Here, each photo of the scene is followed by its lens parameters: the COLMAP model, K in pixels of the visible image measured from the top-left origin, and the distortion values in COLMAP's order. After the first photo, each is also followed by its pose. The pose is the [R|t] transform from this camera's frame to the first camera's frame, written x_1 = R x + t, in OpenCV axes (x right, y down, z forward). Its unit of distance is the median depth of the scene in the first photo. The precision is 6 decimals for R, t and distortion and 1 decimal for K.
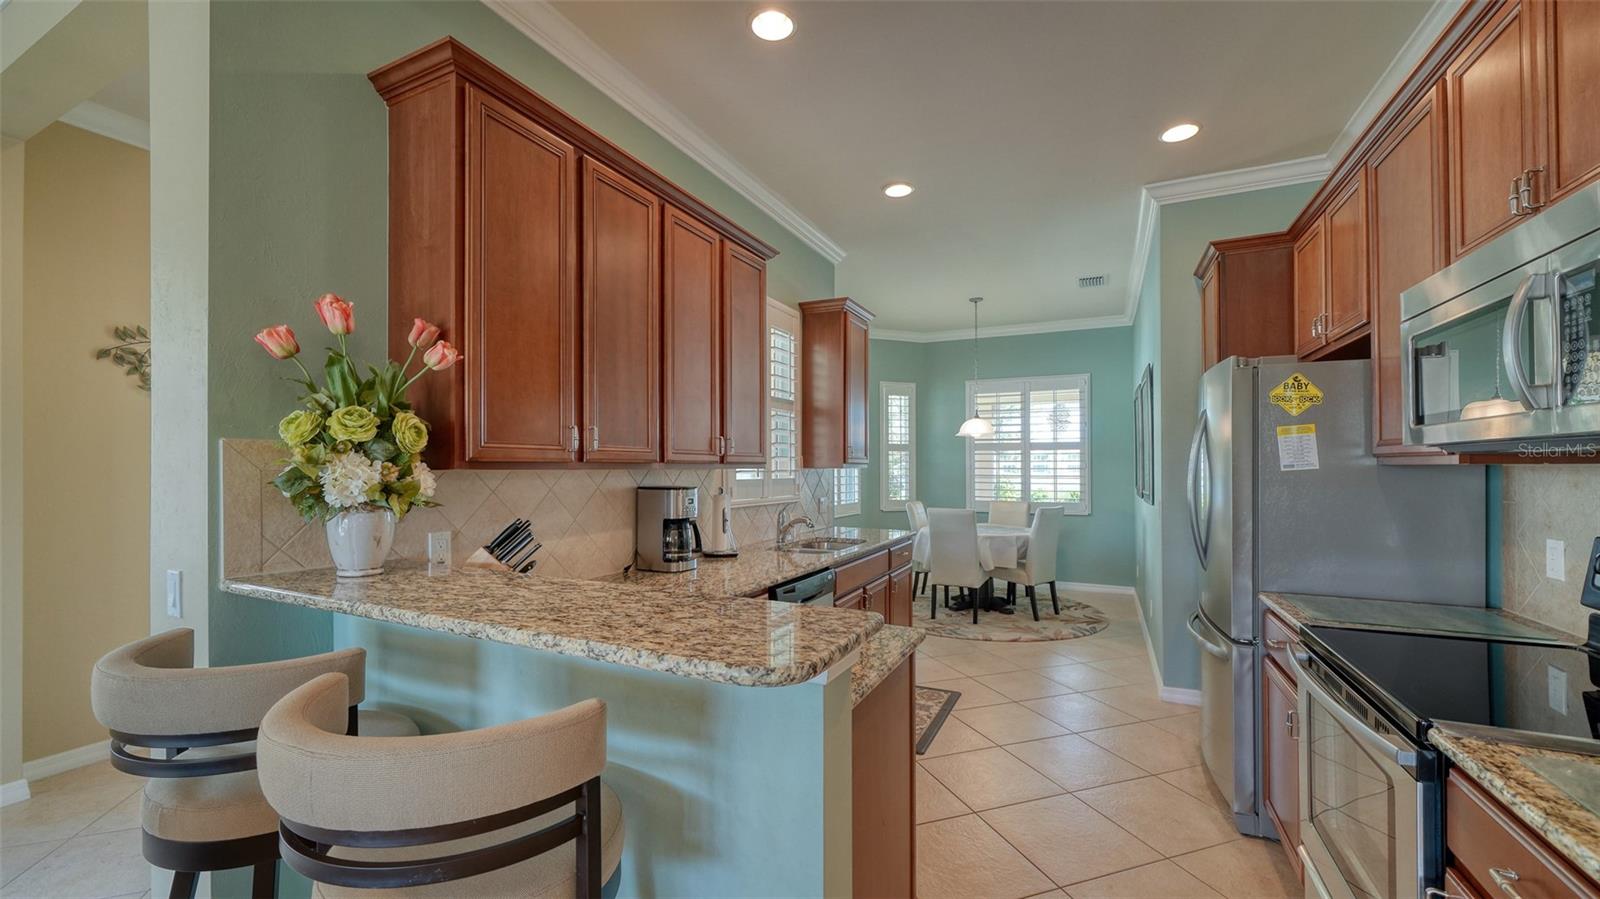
lens RADIAL K [[618.5, 0, 787.4], [0, 618.5, 463.3], [0, 0, 1]] dist [0.000578, -0.000294]
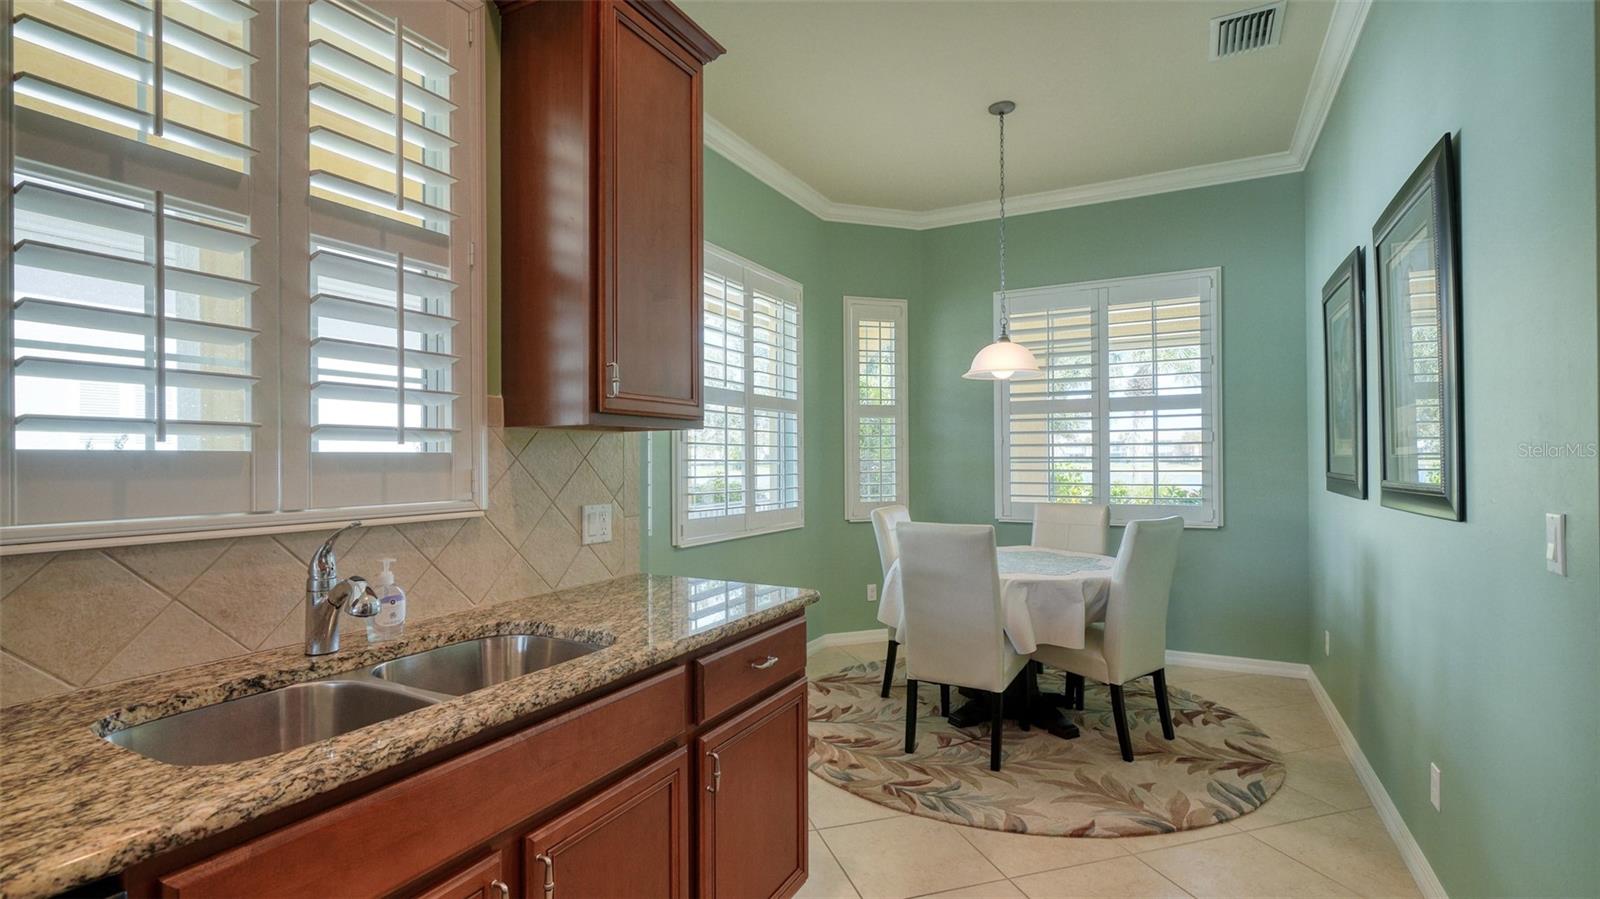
lens RADIAL K [[748.4, 0, 785.6], [0, 748.4, 459.7], [0, 0, 1]] dist [0.004560, -0.000043]
pose [[0.999618, -0.007180, -0.026674, 0.166536], [0.007407, 0.999937, 0.008401, 0.020006], [0.026612, -0.008595, 0.999609, 0.444097]]
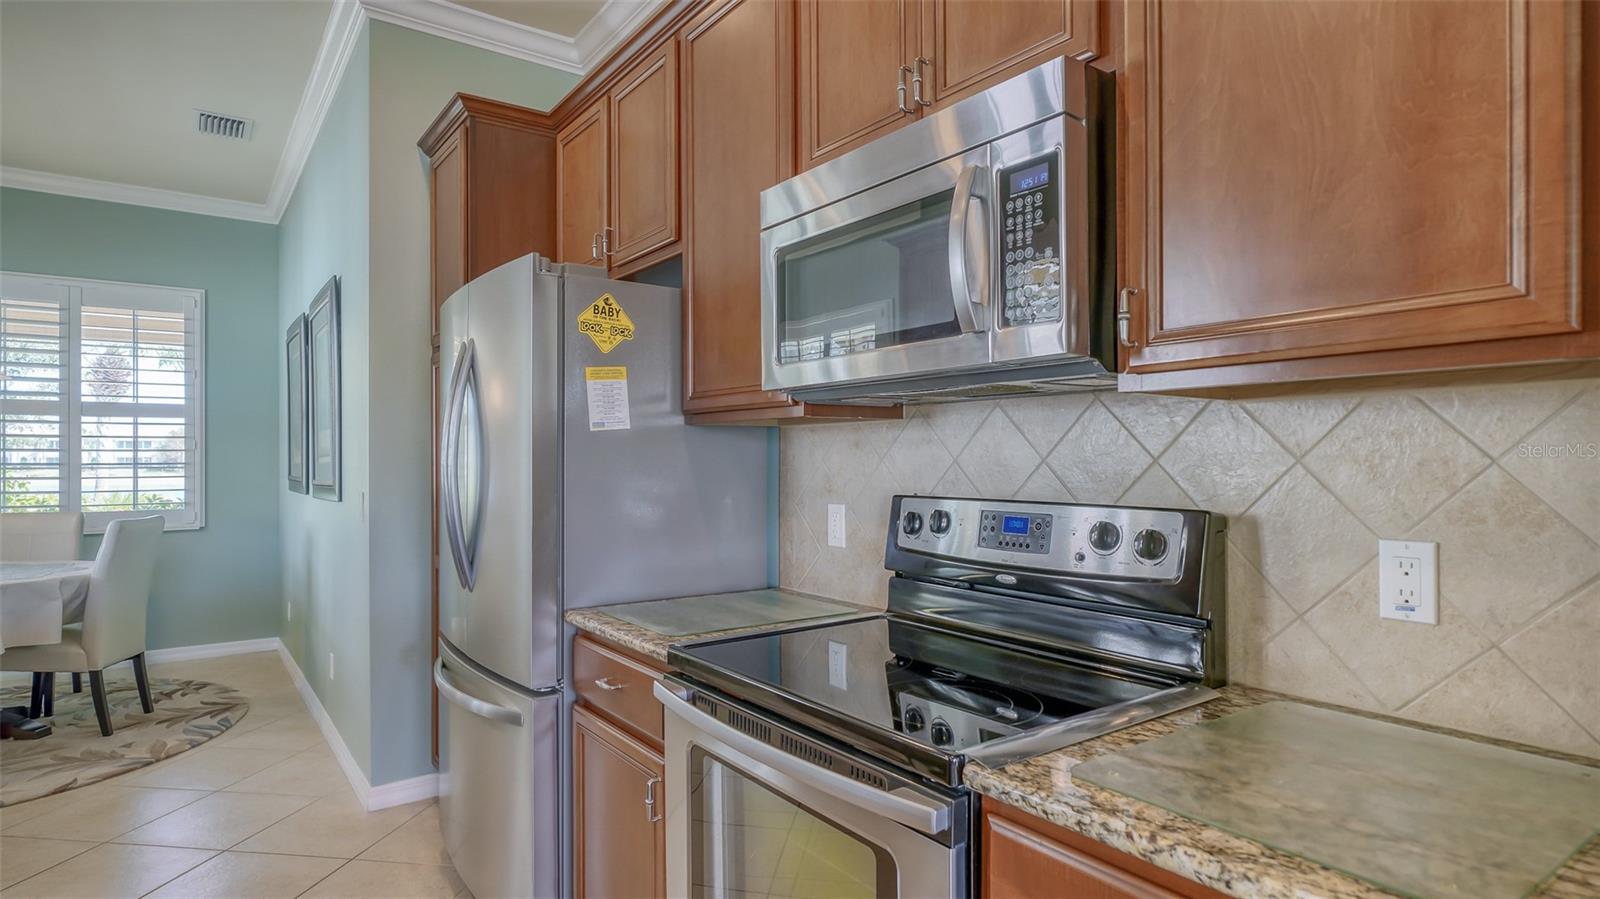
lens RADIAL K [[867.6, 0, 796.9], [0, 867.6, 452.4], [0, 0, 1]] dist [0.001725, 0.003744]
pose [[0.462902, 0.006540, 0.886385, 0.018409], [-0.003499, 0.999978, -0.005551, 0.017286], [-0.886403, -0.000532, 0.462915, 0.146065]]
